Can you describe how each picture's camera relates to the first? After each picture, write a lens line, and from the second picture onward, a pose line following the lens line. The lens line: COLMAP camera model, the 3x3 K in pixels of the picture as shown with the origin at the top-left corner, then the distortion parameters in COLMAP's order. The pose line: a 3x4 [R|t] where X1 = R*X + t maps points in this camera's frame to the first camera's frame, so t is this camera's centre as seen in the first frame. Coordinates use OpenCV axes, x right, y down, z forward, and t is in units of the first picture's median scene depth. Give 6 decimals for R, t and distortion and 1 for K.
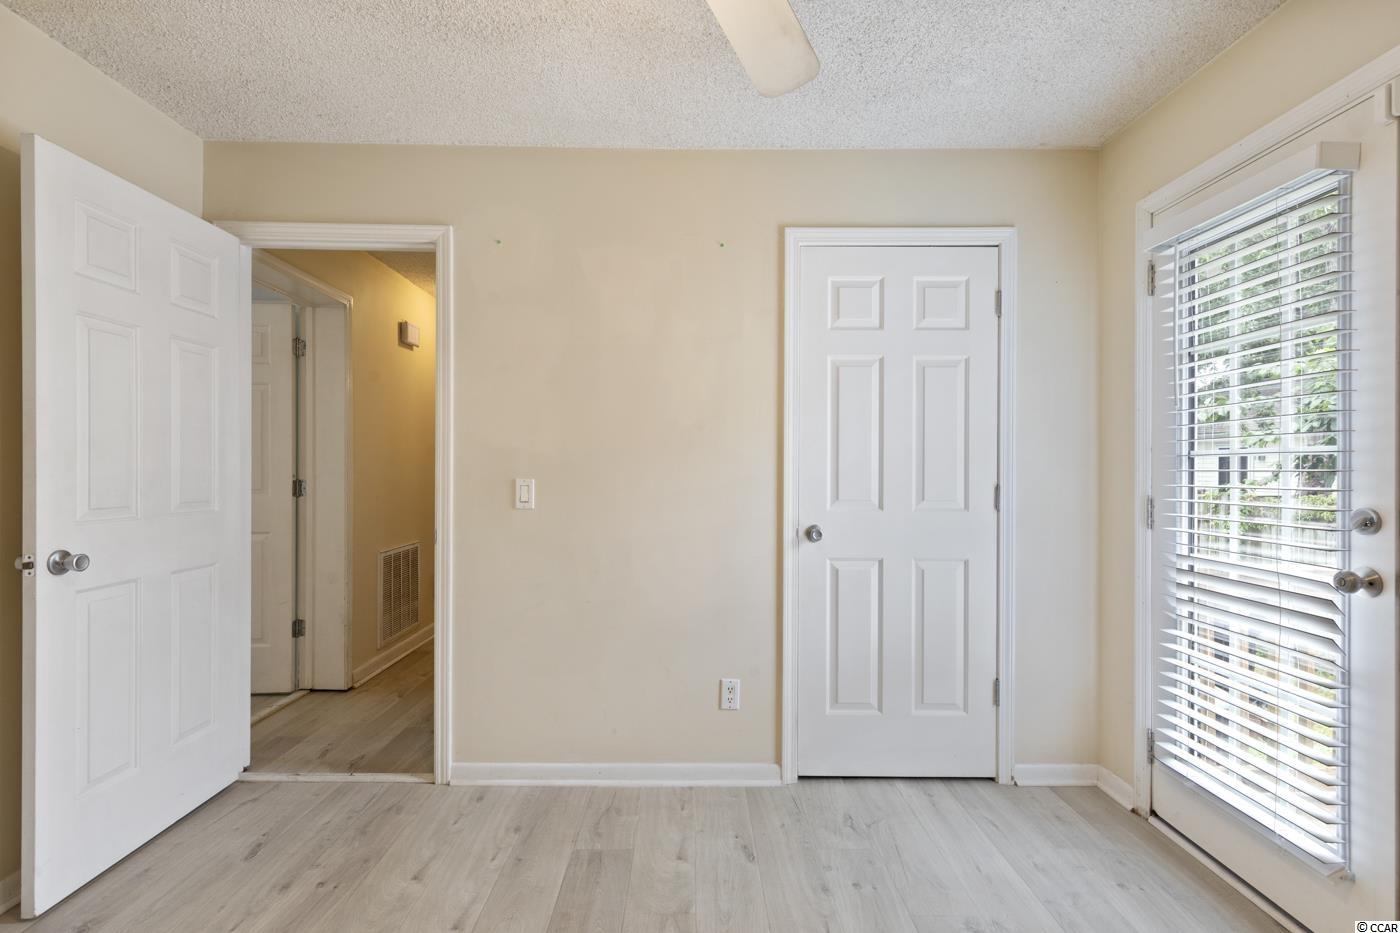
lens RADIAL K [[636.6, 0, 688.6], [0, 636.6, 474.4], [0, 0, 1]] dist [0.011671, -0.003573]
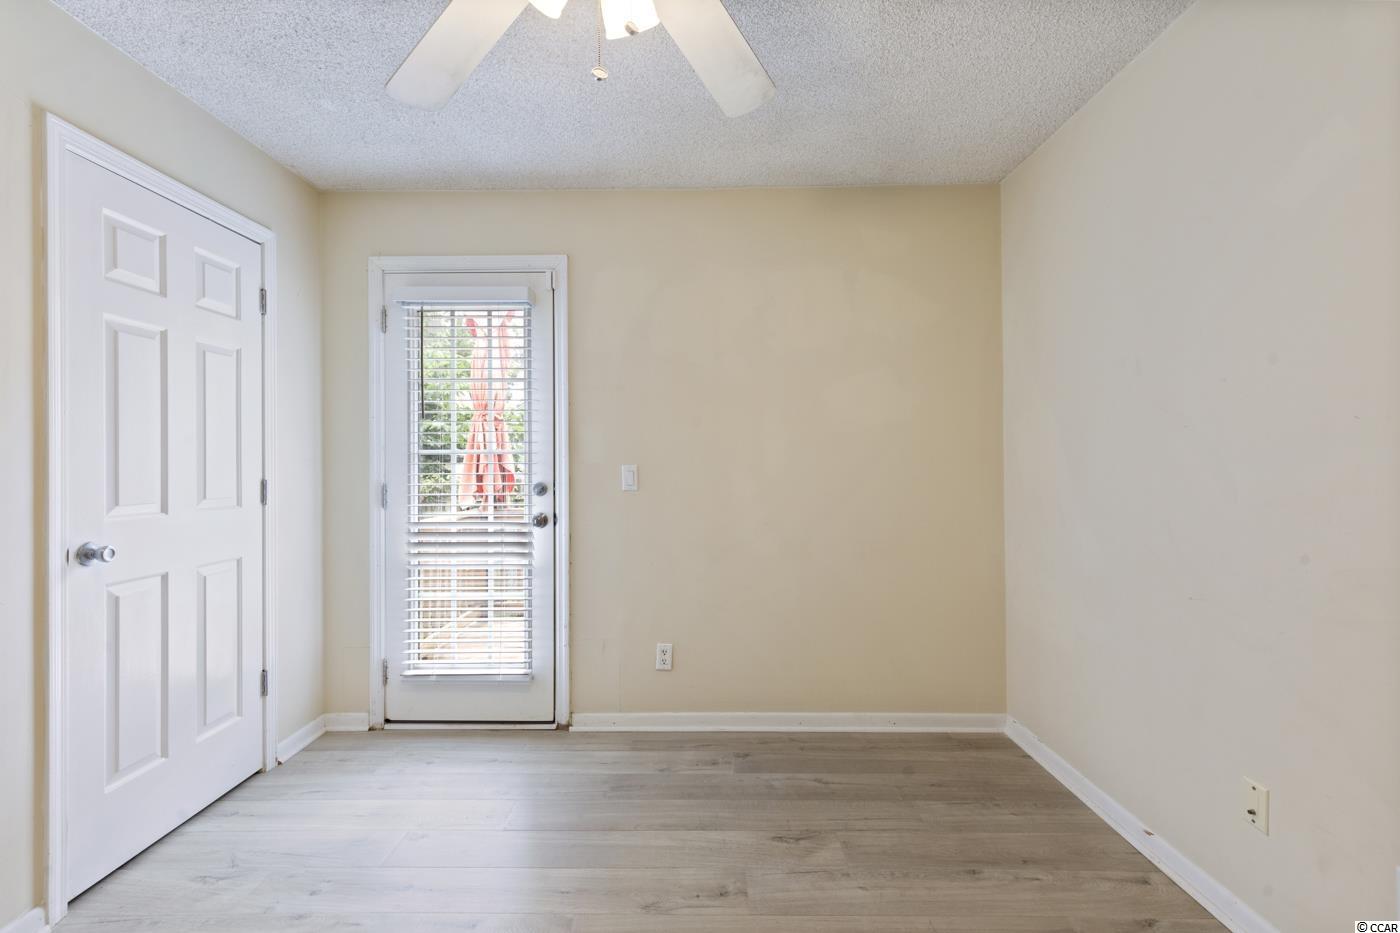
lens RADIAL K [[636.6, 0, 685.4], [0, 636.6, 459.3], [0, 0, 1]] dist [0.011671, -0.003573]
pose [[0.028153, -0.000765, 0.999603, -0.519069], [0.011537, 0.999933, 0.000440, -0.007354], [-0.999537, 0.011520, 0.028160, 0.299589]]
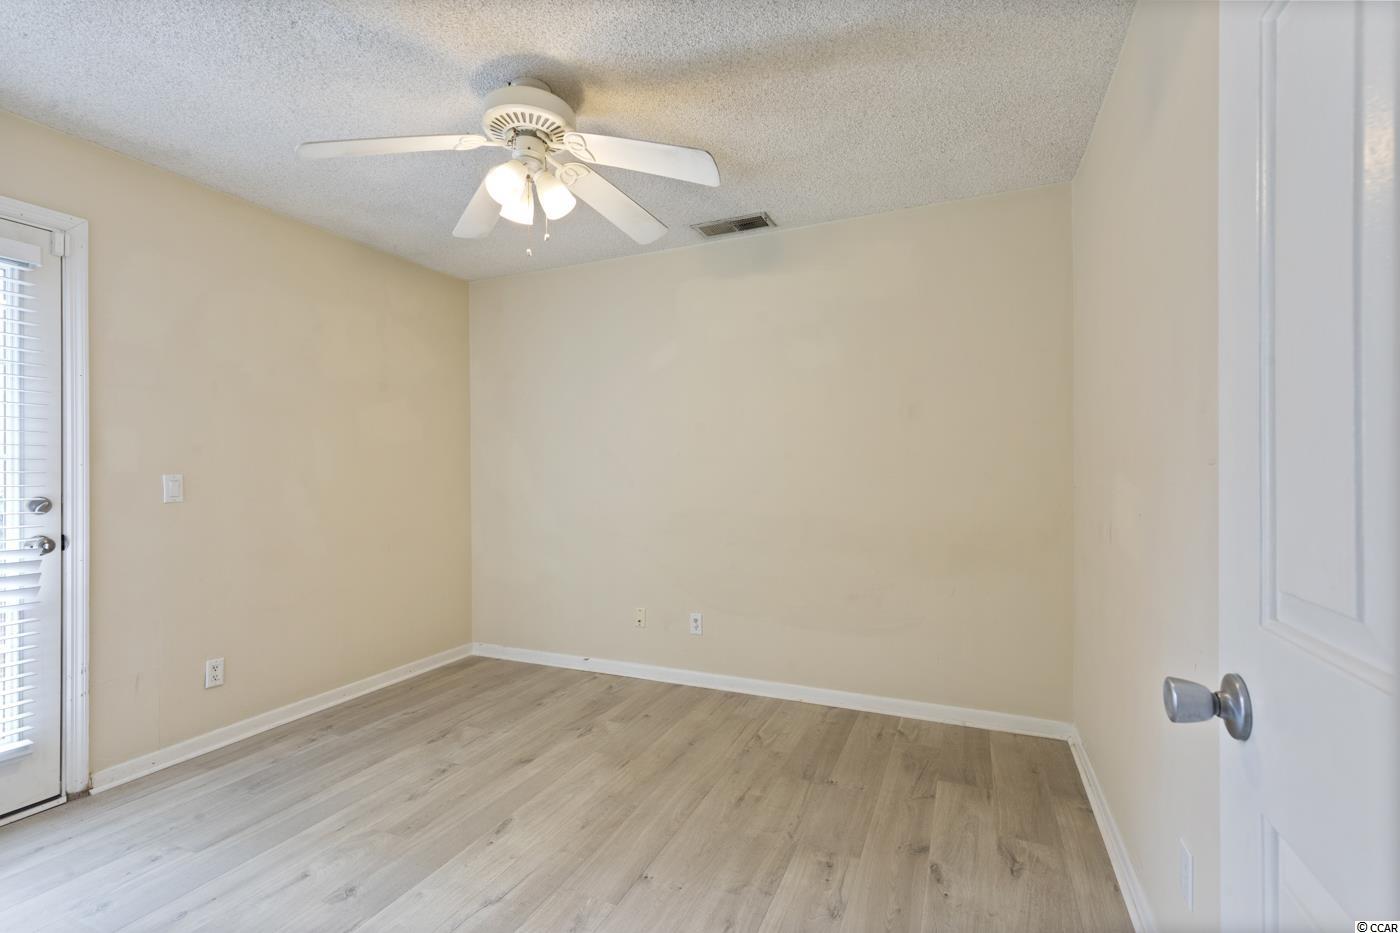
lens RADIAL K [[636.6, 0, 703.3], [0, 636.6, 464.3], [0, 0, 1]] dist [0.011671, -0.003573]
pose [[-0.912579, 0.001745, 0.408896, -0.604728], [0.001838, 0.999998, -0.000166, -0.012594], [-0.408895, 0.000600, -0.912581, 1.043303]]
